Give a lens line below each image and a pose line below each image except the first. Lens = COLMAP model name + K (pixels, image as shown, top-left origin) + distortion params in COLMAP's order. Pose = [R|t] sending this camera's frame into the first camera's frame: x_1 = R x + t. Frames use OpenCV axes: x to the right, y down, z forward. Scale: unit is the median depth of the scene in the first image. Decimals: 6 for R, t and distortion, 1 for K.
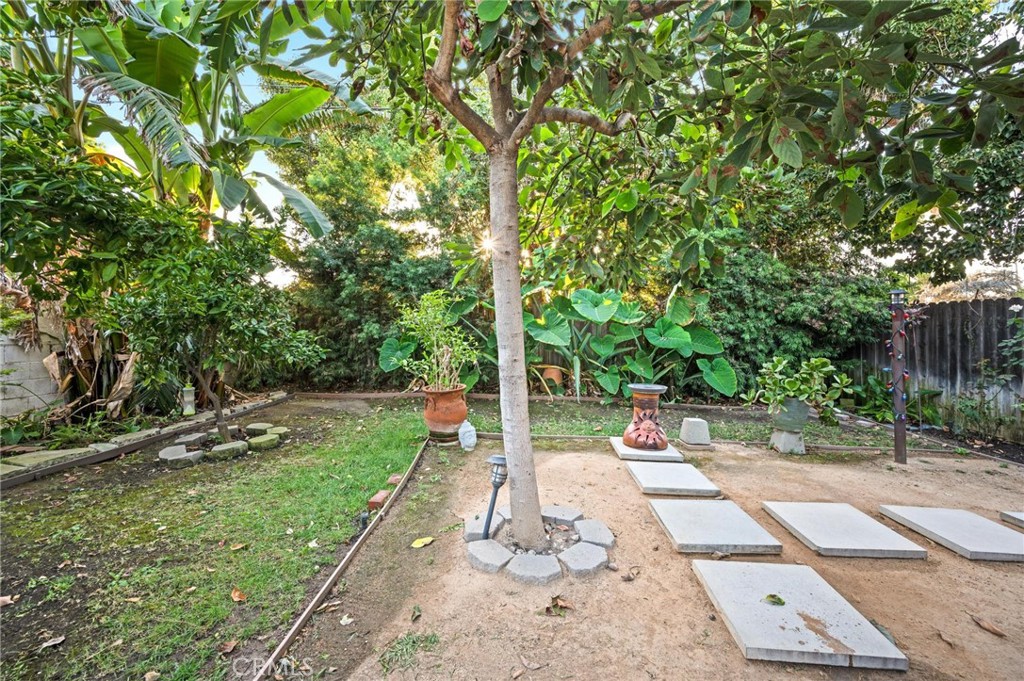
lens RADIAL K [[406.6, 0, 512.8], [0, 406.6, 337.7], [0, 0, 1]] dist [-0.002121, -0.000253]
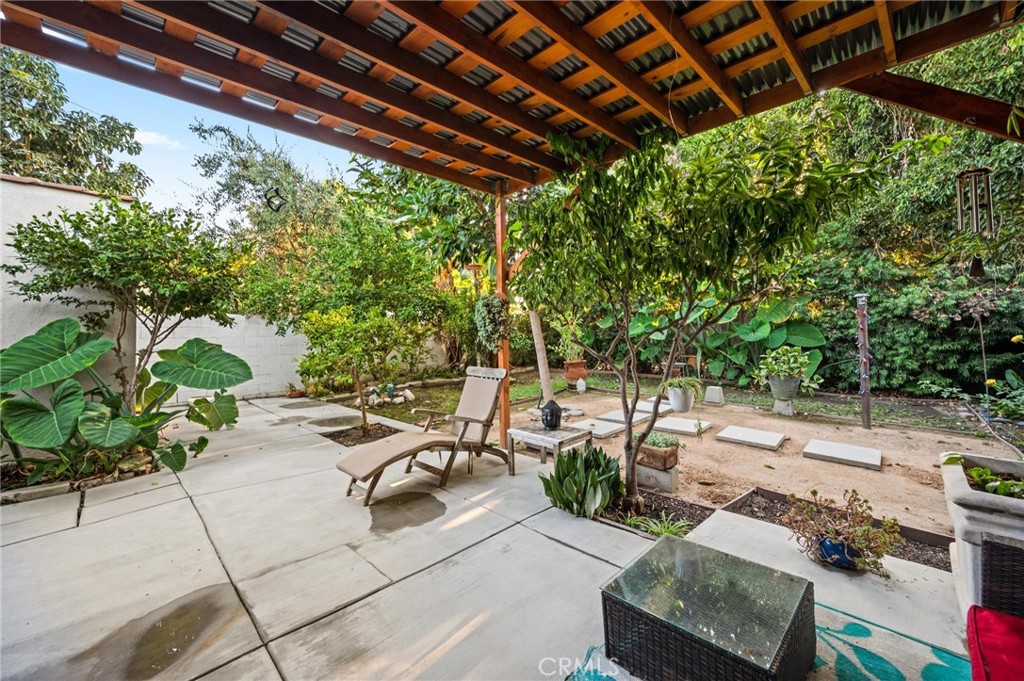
lens RADIAL K [[406.6, 0, 512.5], [0, 406.6, 337.1], [0, 0, 1]] dist [-0.002121, -0.000253]
pose [[0.737642, -0.014858, -0.675028, 0.722584], [0.016865, 0.999851, -0.003579, 0.007092], [0.674981, -0.008744, 0.737783, -0.481387]]
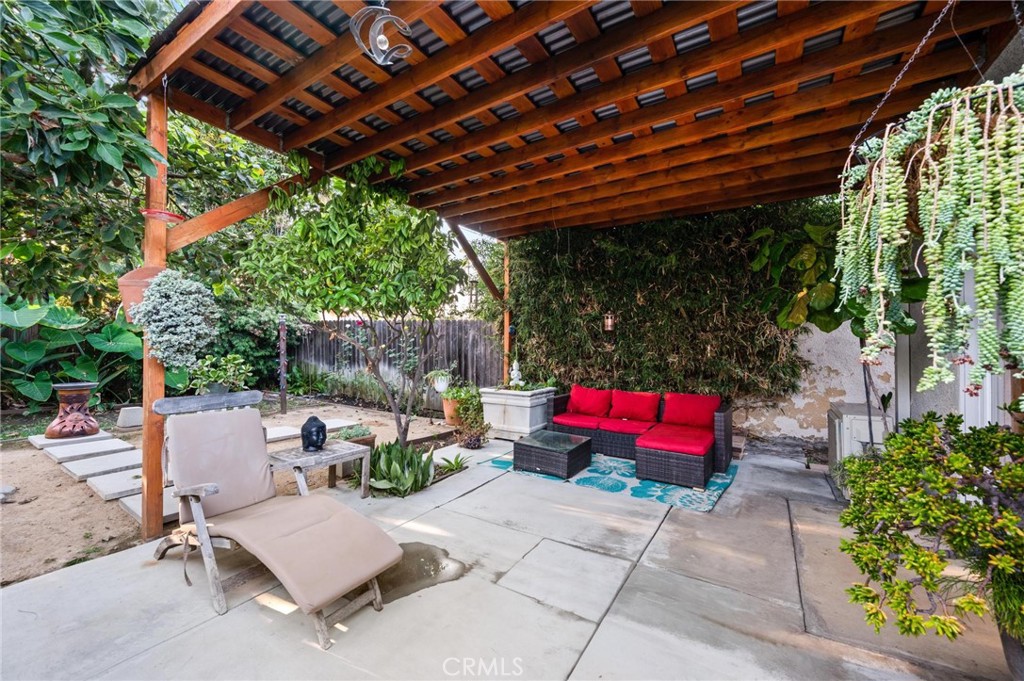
lens RADIAL K [[406.6, 0, 514.1], [0, 406.6, 337.4], [0, 0, 1]] dist [-0.002121, -0.000253]
pose [[0.484943, 0.004117, 0.874536, -0.054833], [0.008858, 0.999914, -0.009619, 0.006167], [-0.874501, 0.012412, 0.484865, -0.478377]]
